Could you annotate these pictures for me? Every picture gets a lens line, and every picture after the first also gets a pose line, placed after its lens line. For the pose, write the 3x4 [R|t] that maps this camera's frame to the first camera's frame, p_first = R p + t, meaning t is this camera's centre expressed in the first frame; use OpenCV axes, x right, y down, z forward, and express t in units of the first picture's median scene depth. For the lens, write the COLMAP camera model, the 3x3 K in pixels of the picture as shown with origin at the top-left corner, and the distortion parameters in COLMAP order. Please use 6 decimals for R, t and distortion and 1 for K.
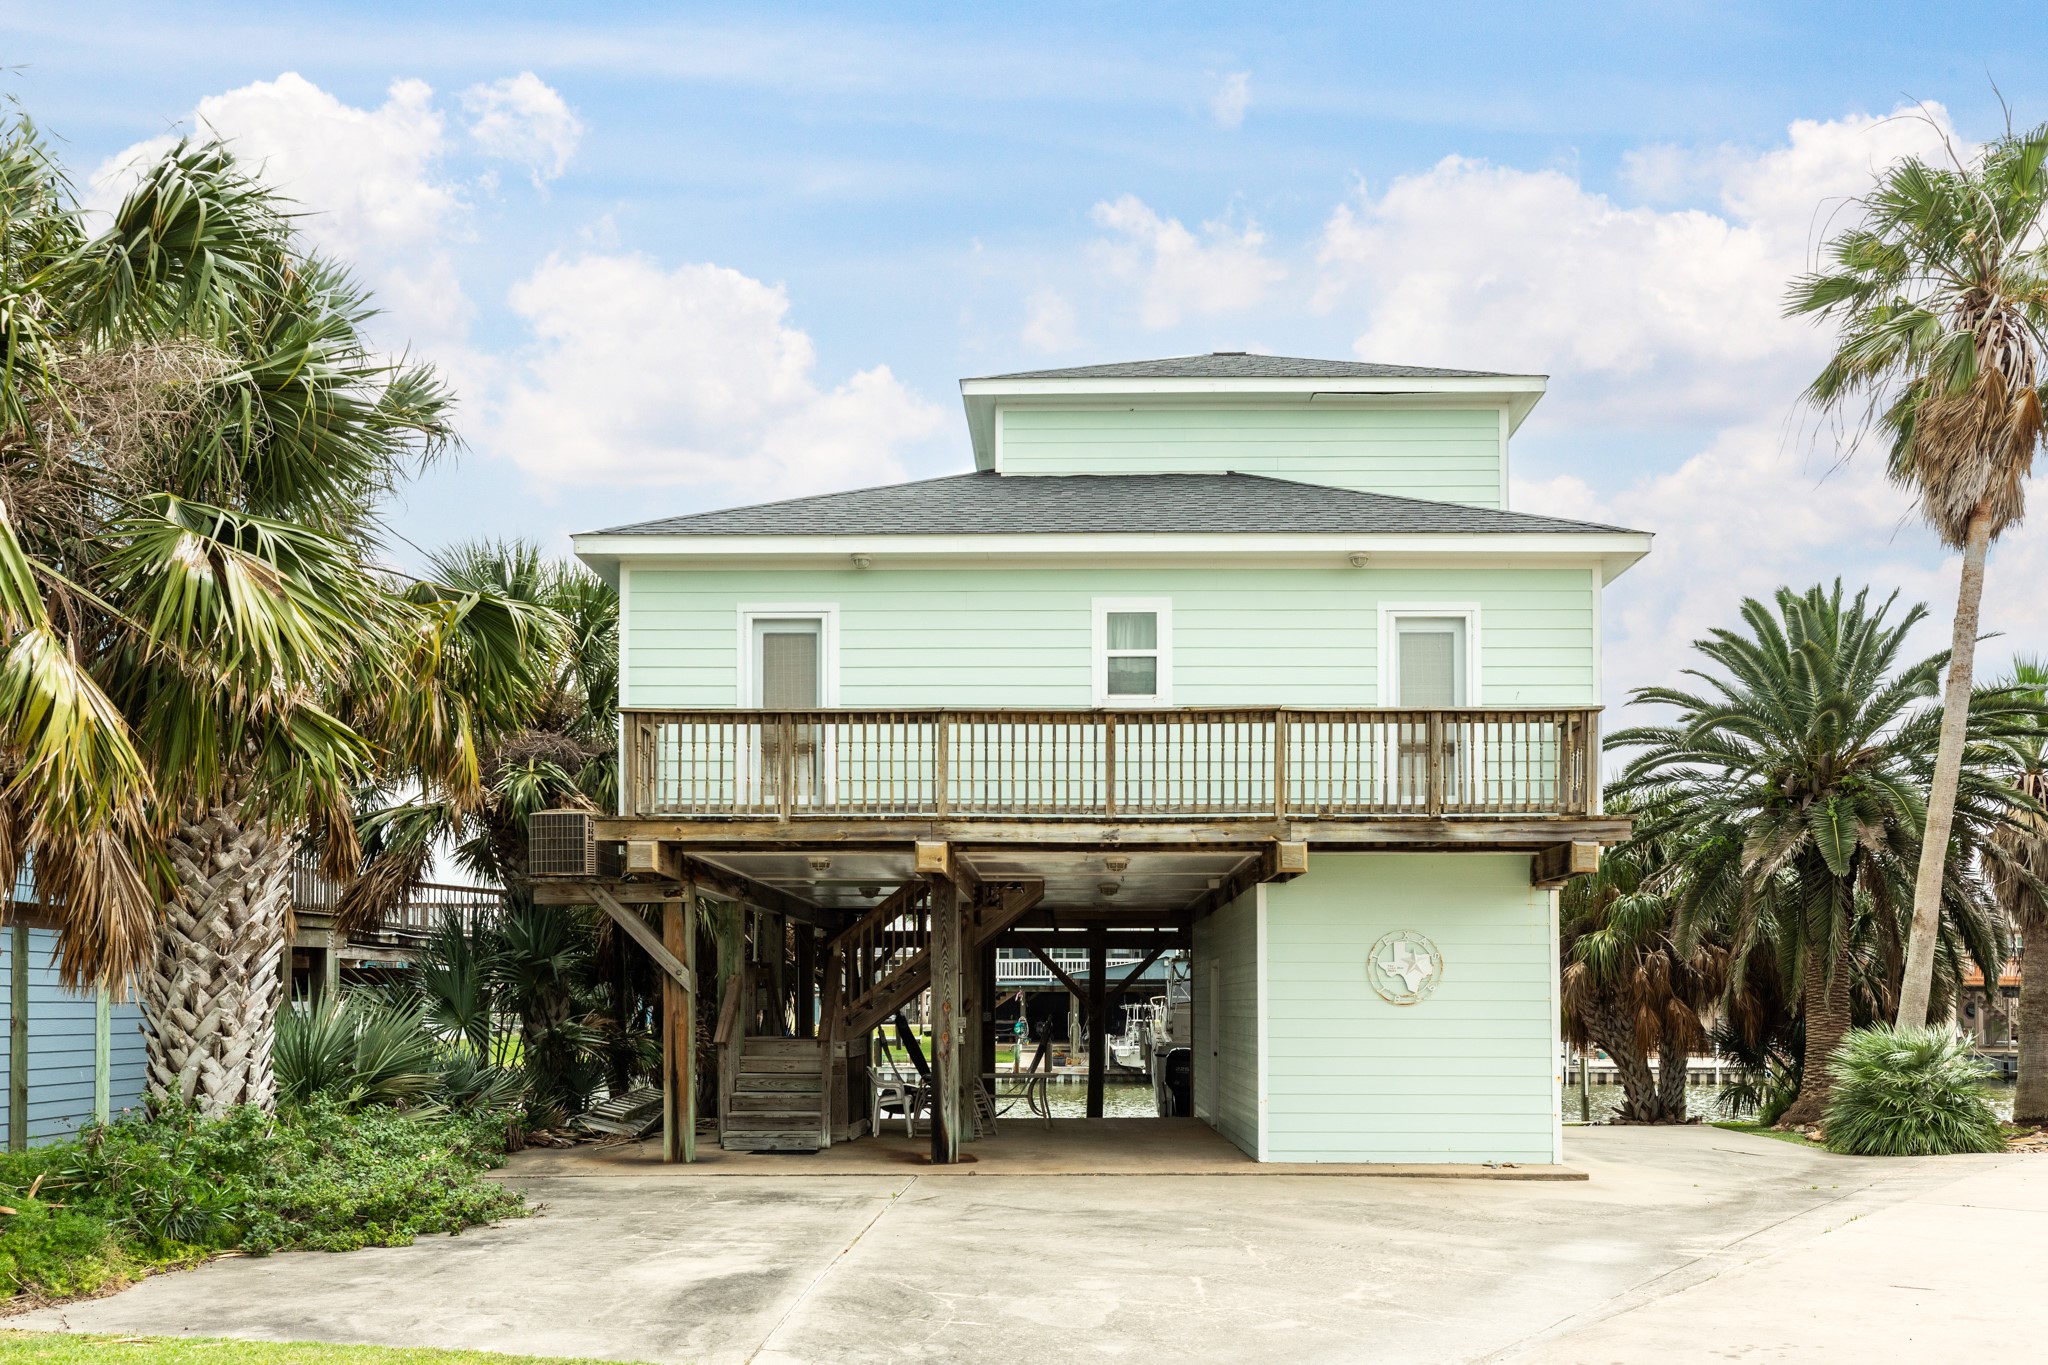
lens RADIAL K [[1543.0, 0, 1022.2], [0, 1543.0, 696.3], [0, 0, 1]] dist [-0.013008, -0.000944]
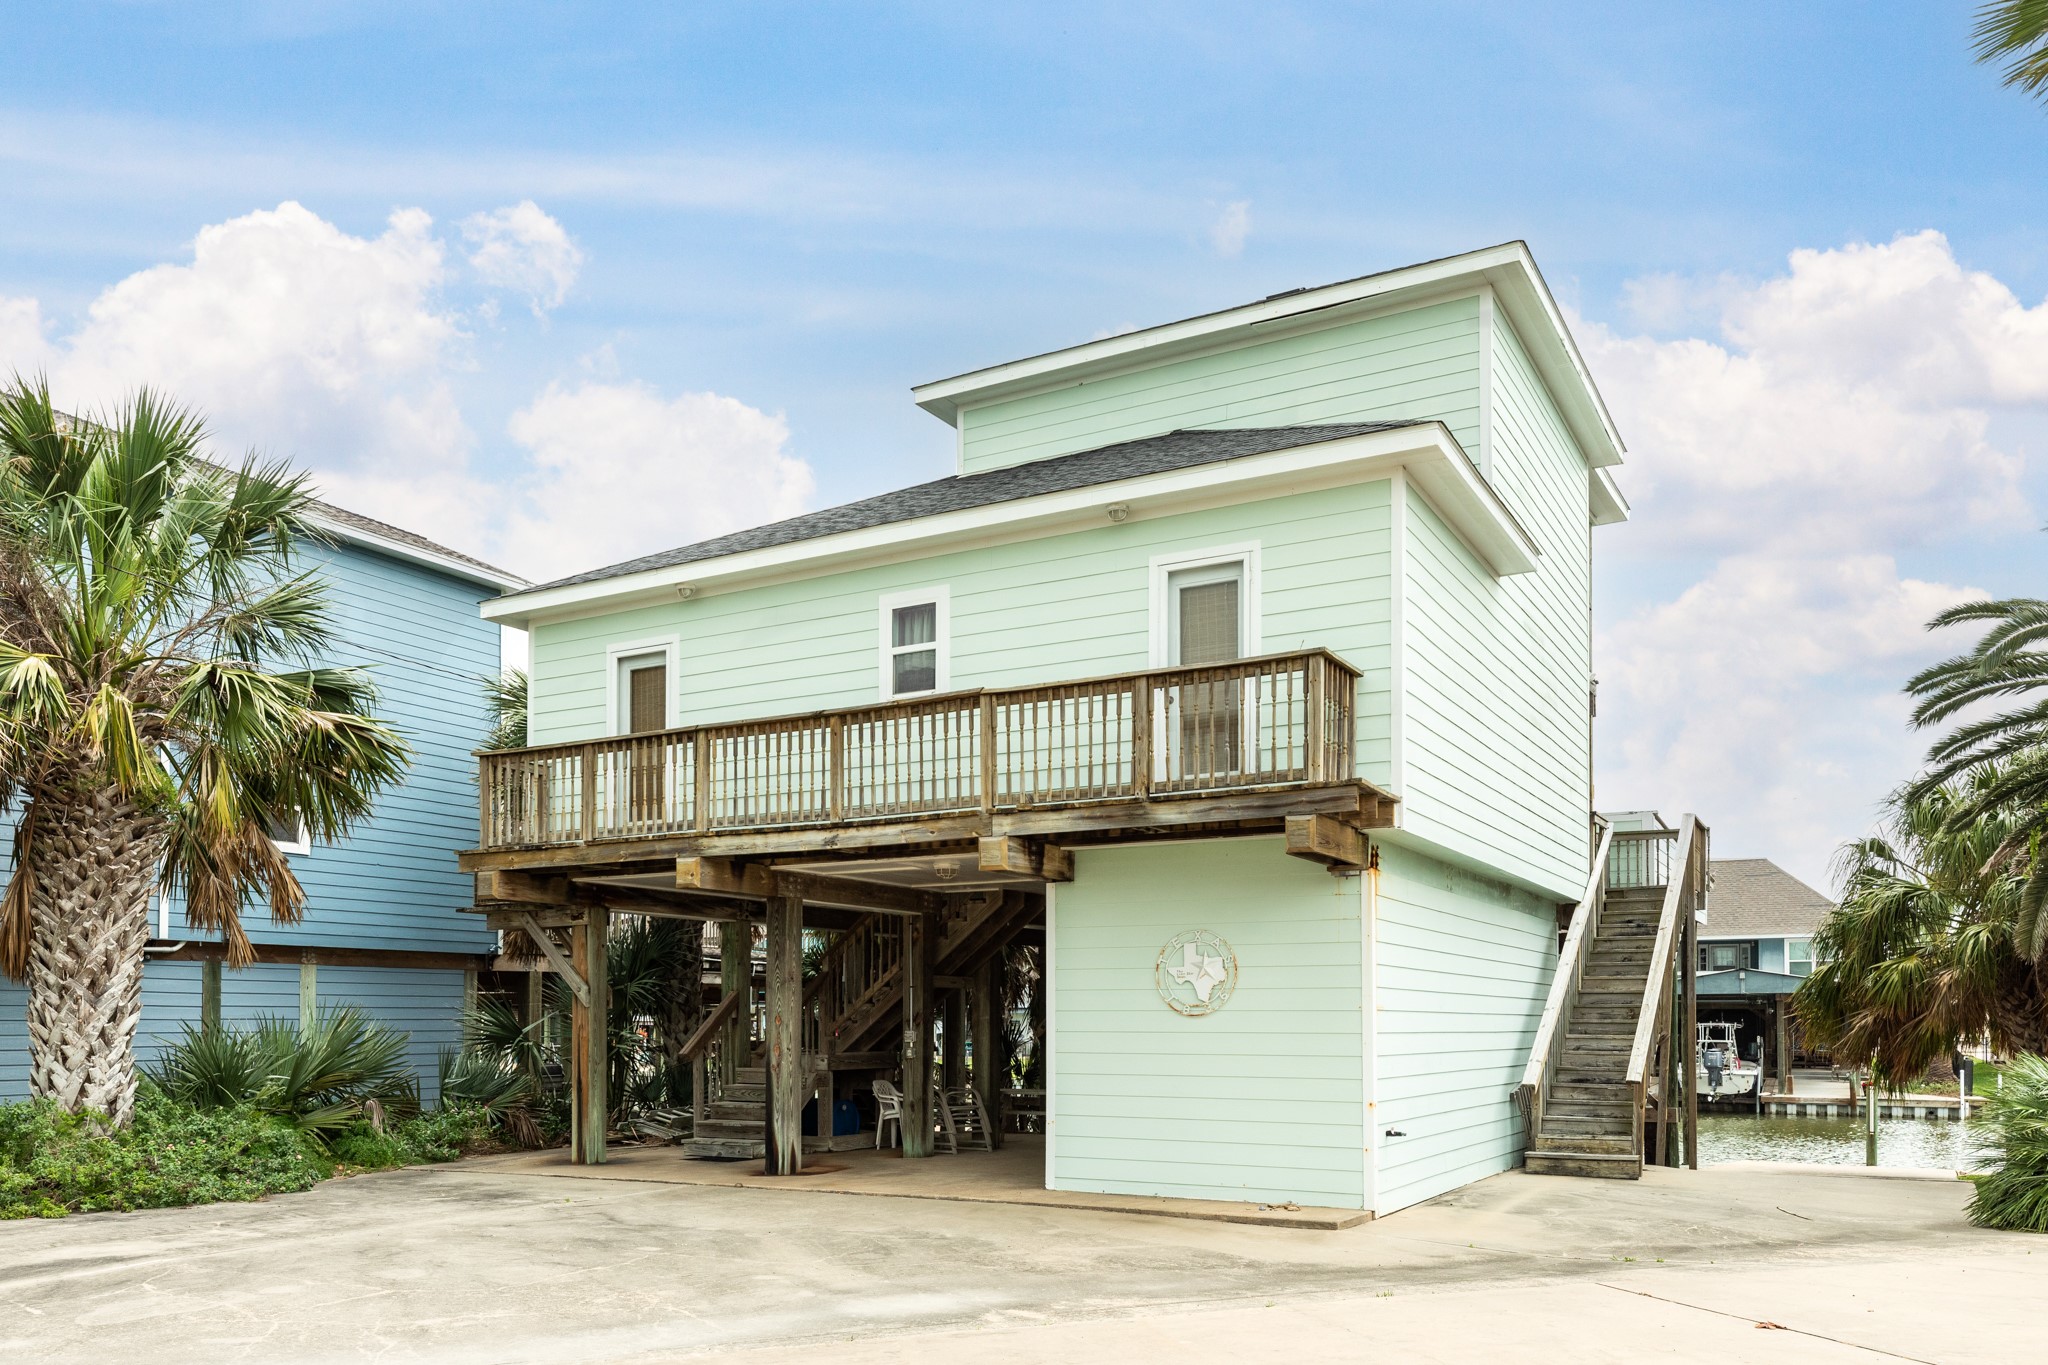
lens RADIAL K [[1514.9, 0, 1030.8], [0, 1514.9, 737.3], [0, 0, 1]] dist [-0.008352, -0.001097]
pose [[0.881776, -0.090284, -0.462948, 0.603269], [0.095678, 0.995342, -0.011875, 0.047965], [0.461863, -0.033823, 0.886306, 0.219368]]
